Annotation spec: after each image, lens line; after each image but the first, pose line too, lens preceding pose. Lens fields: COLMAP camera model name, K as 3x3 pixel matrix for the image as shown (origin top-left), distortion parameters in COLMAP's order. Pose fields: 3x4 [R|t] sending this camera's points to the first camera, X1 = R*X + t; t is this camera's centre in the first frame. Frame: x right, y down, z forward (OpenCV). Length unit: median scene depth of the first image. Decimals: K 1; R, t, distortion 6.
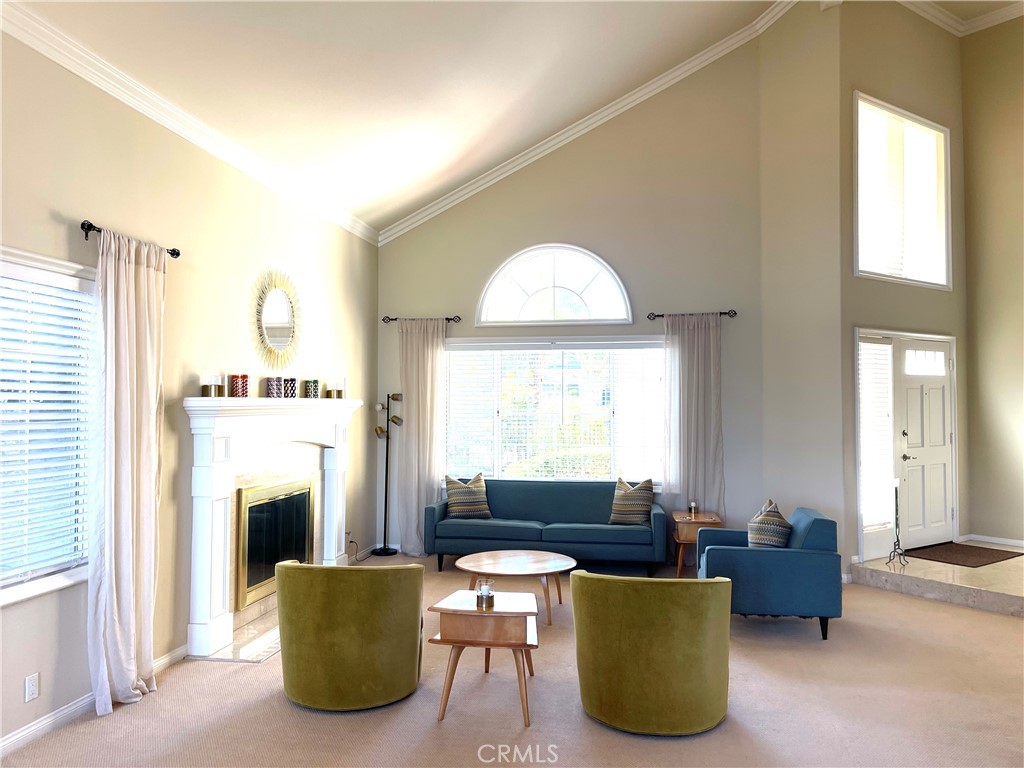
lens RADIAL K [[777.2, 0, 511.6], [0, 777.2, 386.6], [0, 0, 1]] dist [0.079044, -0.091183]
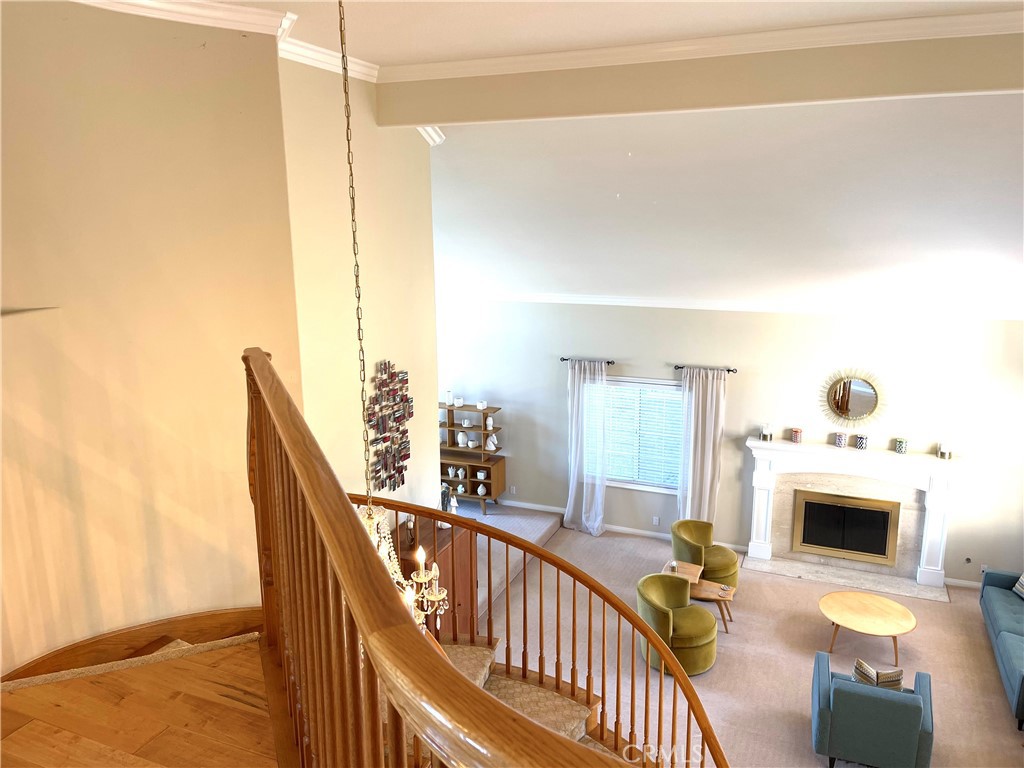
lens RADIAL K [[777.2, 0, 520.6], [0, 777.2, 375.2], [0, 0, 1]] dist [0.079044, -0.091183]
pose [[-0.233017, 0.199659, -0.951756, 1.648969], [0.023708, 0.979572, 0.199690, -0.567225], [0.972184, 0.023967, -0.232991, 0.884869]]
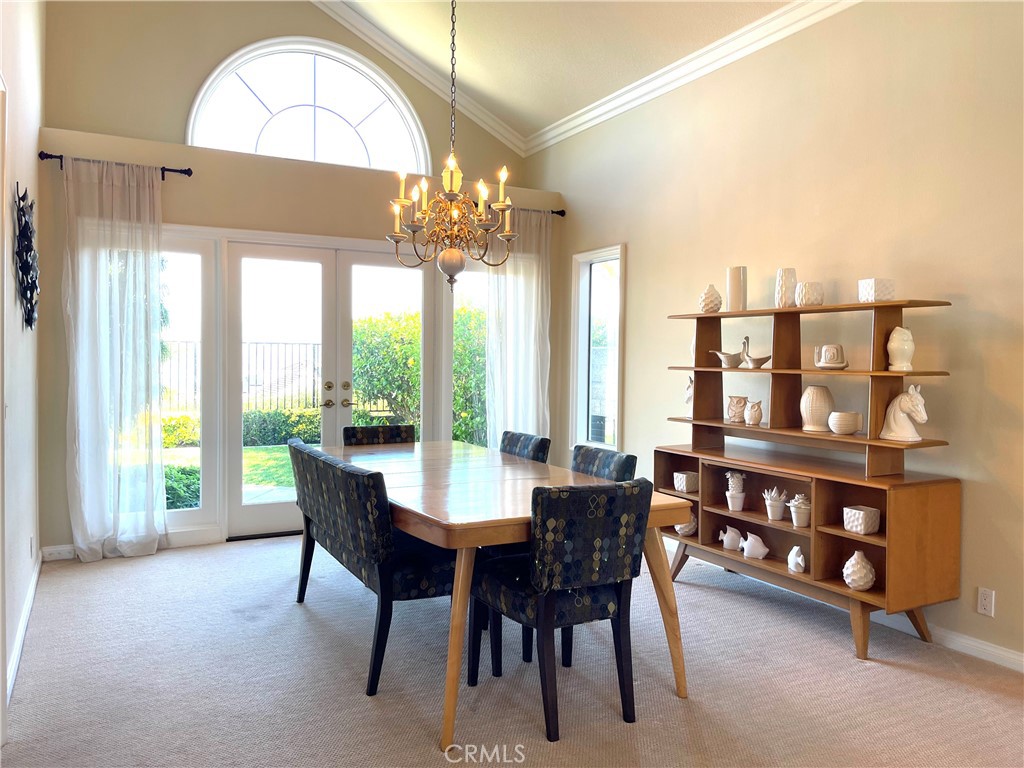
lens RADIAL K [[777.2, 0, 511.3], [0, 777.2, 380.7], [0, 0, 1]] dist [0.079044, -0.091183]
pose [[-0.797527, 0.005600, -0.603258, 0.221490], [-0.003524, 0.999897, 0.013940, 0.044502], [0.603273, 0.013243, -0.797425, 0.616862]]
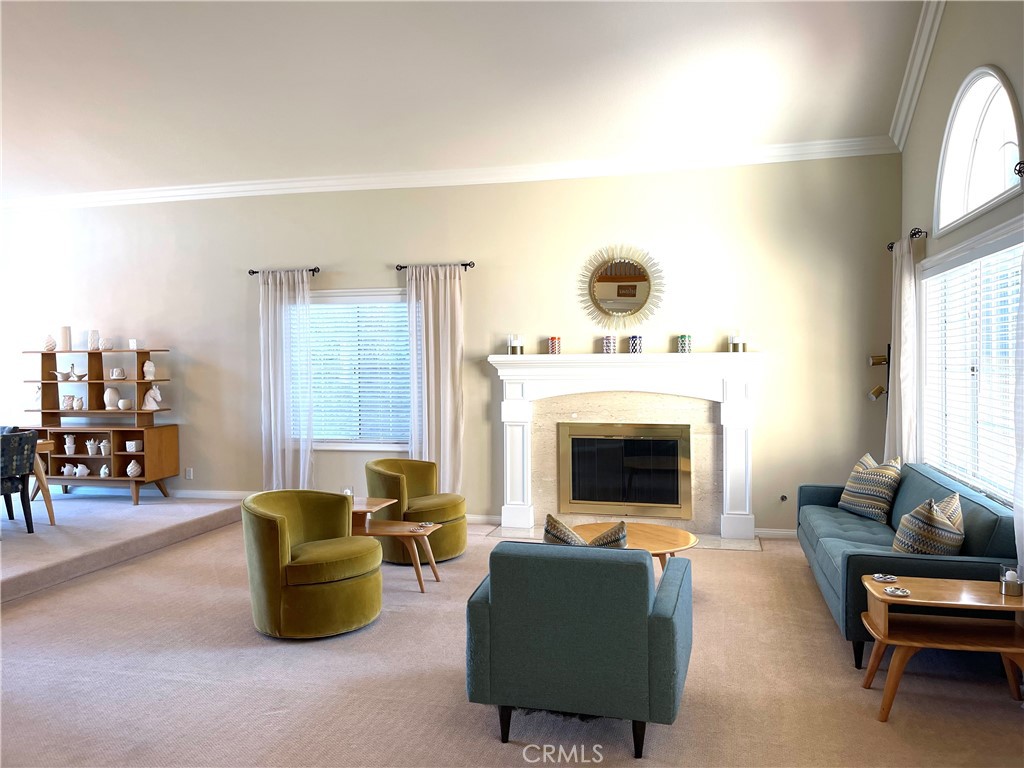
lens RADIAL K [[777.2, 0, 522.3], [0, 777.2, 374.1], [0, 0, 1]] dist [0.079044, -0.091183]
pose [[-0.086096, 0.016537, -0.996150, 1.070277], [0.027048, 0.999532, 0.014256, 0.030568], [0.995920, -0.025716, -0.086503, 1.171814]]
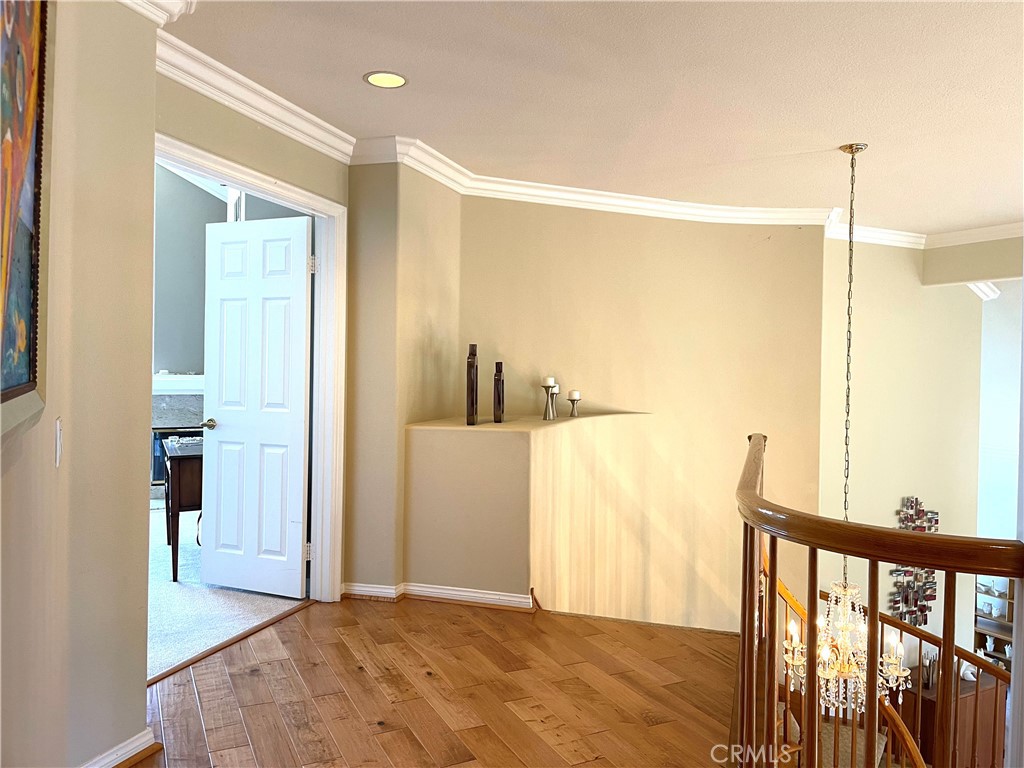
lens RADIAL K [[777.2, 0, 519.4], [0, 777.2, 376.9], [0, 0, 1]] dist [0.079044, -0.091183]
pose [[-0.809139, -0.008953, -0.587549, 1.842896], [-0.009667, 0.999951, -0.001924, -0.538474], [0.587538, 0.004123, -0.809186, 1.081668]]
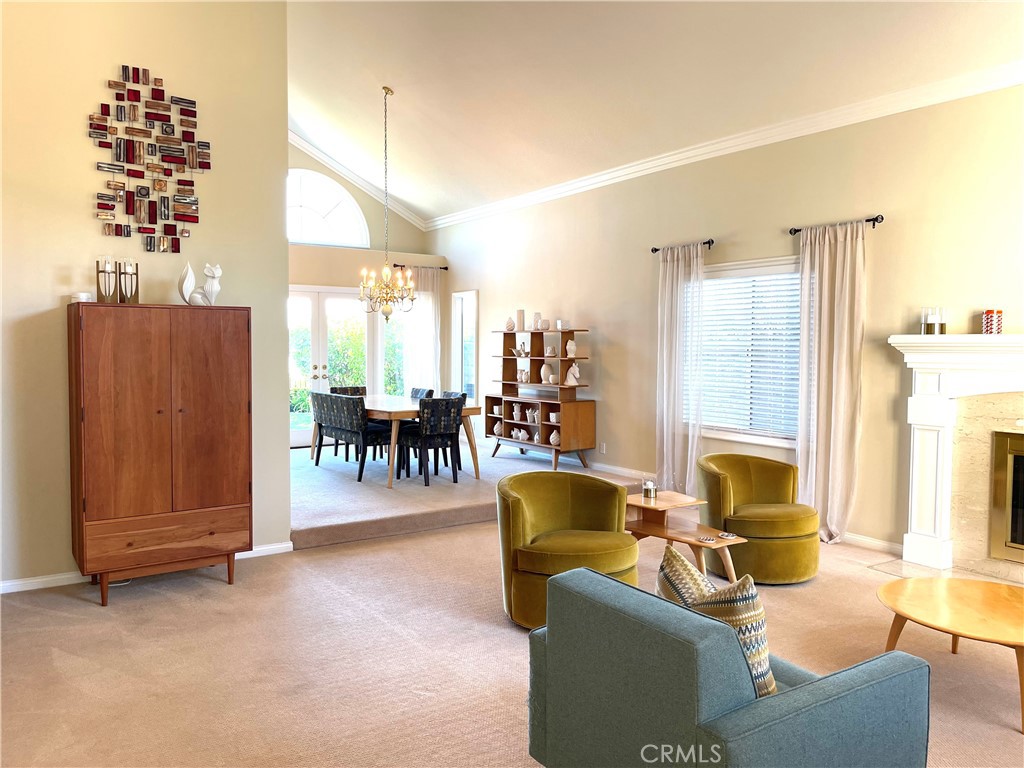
lens RADIAL K [[777.2, 0, 515.9], [0, 777.2, 375.3], [0, 0, 1]] dist [0.079044, -0.091183]
pose [[-0.726849, 0.018836, -0.686539, 0.796549], [0.003491, 0.999712, 0.023732, 0.042918], [0.686789, 0.014852, -0.726705, 1.437797]]
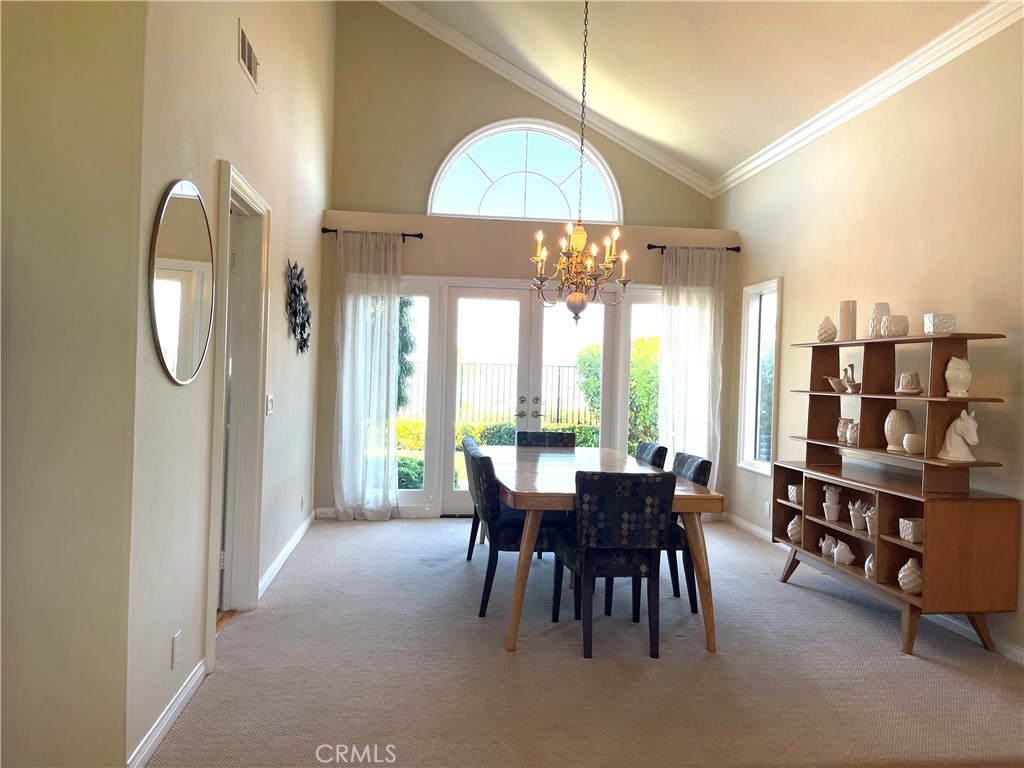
lens RADIAL K [[777.2, 0, 505.8], [0, 777.2, 380.9], [0, 0, 1]] dist [0.079044, -0.091183]
pose [[-0.960937, -0.031004, -0.275023, 0.158071], [-0.029692, 0.999519, -0.008933, 0.048598], [0.275168, -0.000418, -0.961396, 0.887609]]
